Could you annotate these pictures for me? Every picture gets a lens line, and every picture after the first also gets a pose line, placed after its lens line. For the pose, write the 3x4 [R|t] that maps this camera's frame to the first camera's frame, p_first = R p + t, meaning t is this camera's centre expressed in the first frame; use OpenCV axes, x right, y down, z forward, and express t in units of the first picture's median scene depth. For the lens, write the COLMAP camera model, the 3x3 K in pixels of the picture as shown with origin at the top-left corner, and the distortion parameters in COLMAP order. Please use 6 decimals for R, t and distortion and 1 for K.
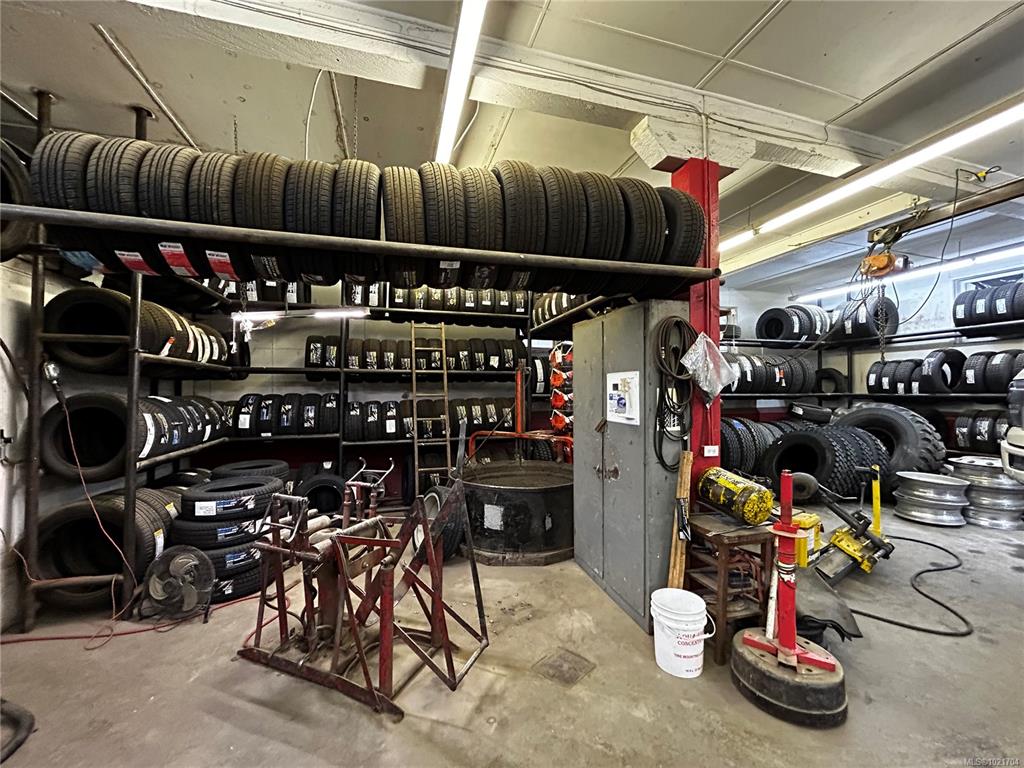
lens RADIAL K [[411.9, 0, 511.1], [0, 411.9, 382.5], [0, 0, 1]] dist [-0.001913, -0.000144]
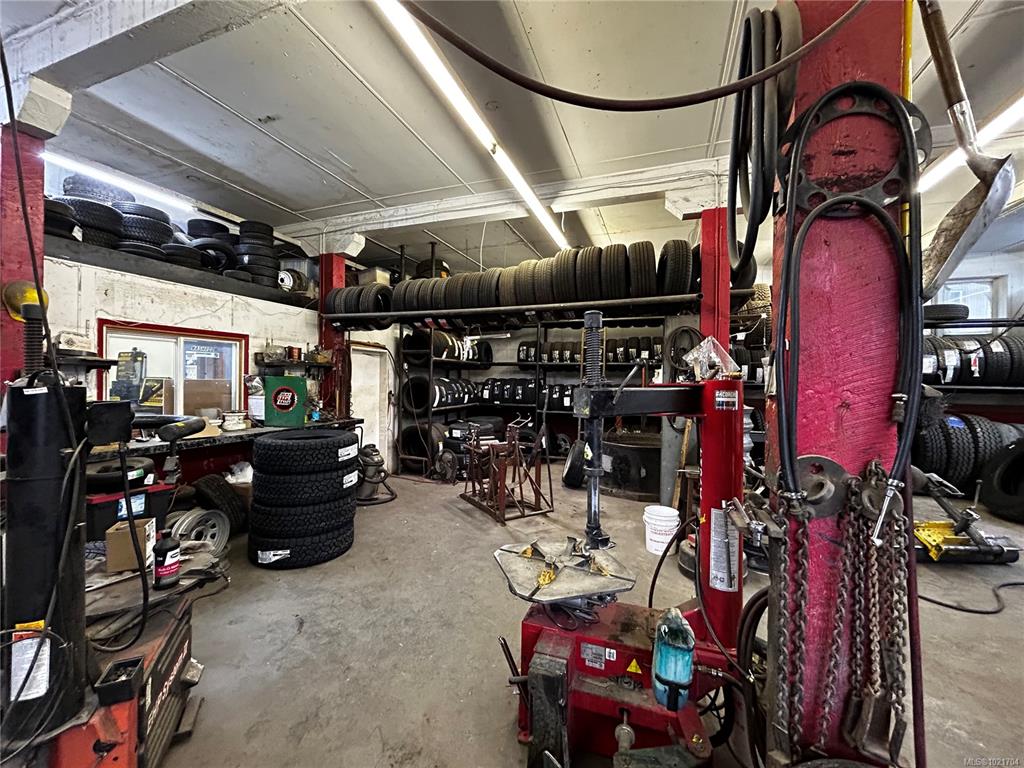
lens RADIAL K [[411.9, 0, 511.1], [0, 411.9, 382.5], [0, 0, 1]] dist [-0.001913, -0.000144]
pose [[0.803211, 0.018634, -0.595403, 0.568156], [-0.001895, 0.999586, 0.028726, -0.003299], [0.595692, -0.021945, 0.802913, -0.389458]]
